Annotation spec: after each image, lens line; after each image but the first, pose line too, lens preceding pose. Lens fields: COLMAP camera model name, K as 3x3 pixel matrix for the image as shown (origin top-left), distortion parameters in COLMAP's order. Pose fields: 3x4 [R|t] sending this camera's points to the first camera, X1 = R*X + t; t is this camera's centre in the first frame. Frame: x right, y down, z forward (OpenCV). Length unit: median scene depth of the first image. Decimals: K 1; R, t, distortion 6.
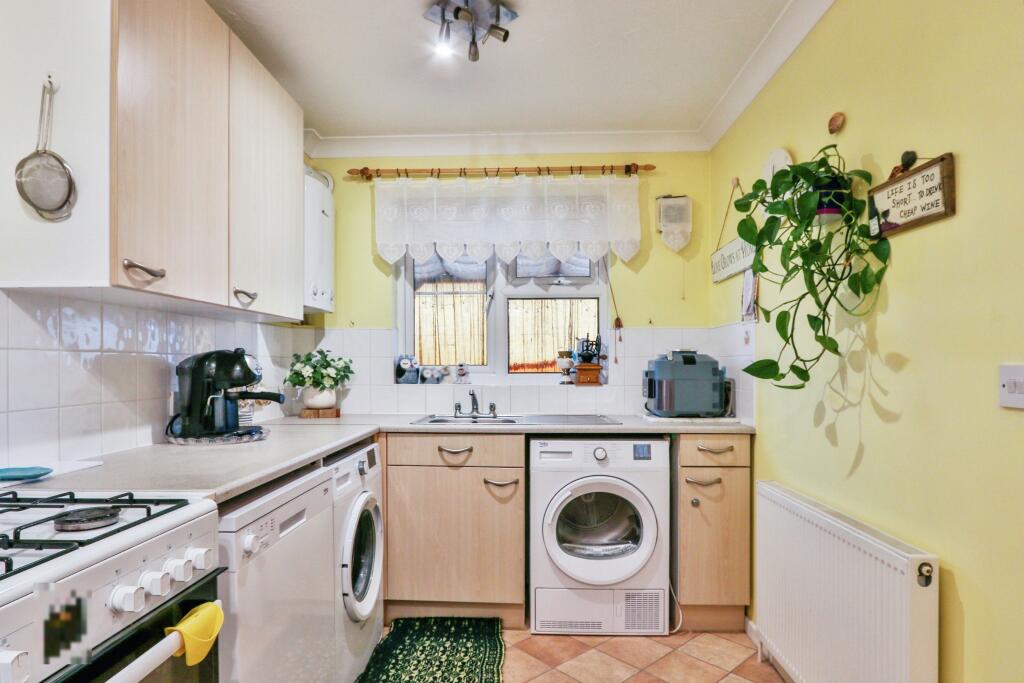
lens RADIAL K [[556.0, 0, 514.7], [0, 556.0, 354.3], [0, 0, 1]] dist [-0.035293, -0.000343]
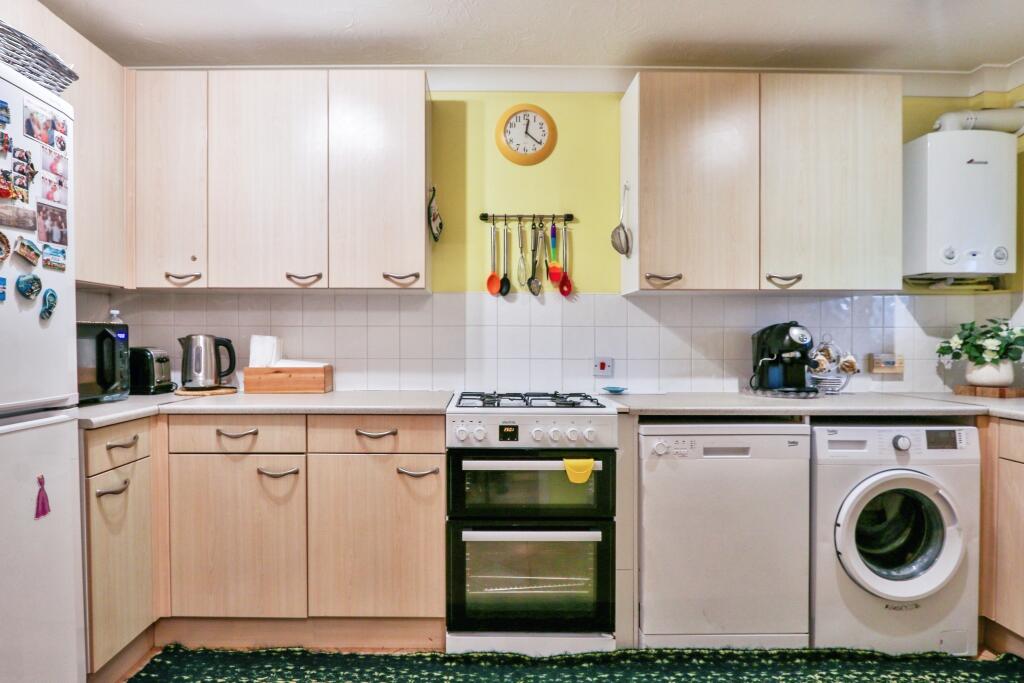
lens RADIAL K [[556.0, 0, 514.7], [0, 556.0, 354.3], [0, 0, 1]] dist [-0.035293, -0.000343]
pose [[0.025728, 0.014979, -0.999557, 0.749249], [0.016073, 0.999752, 0.015396, 0.035340], [0.999540, -0.016462, 0.025480, 0.379038]]
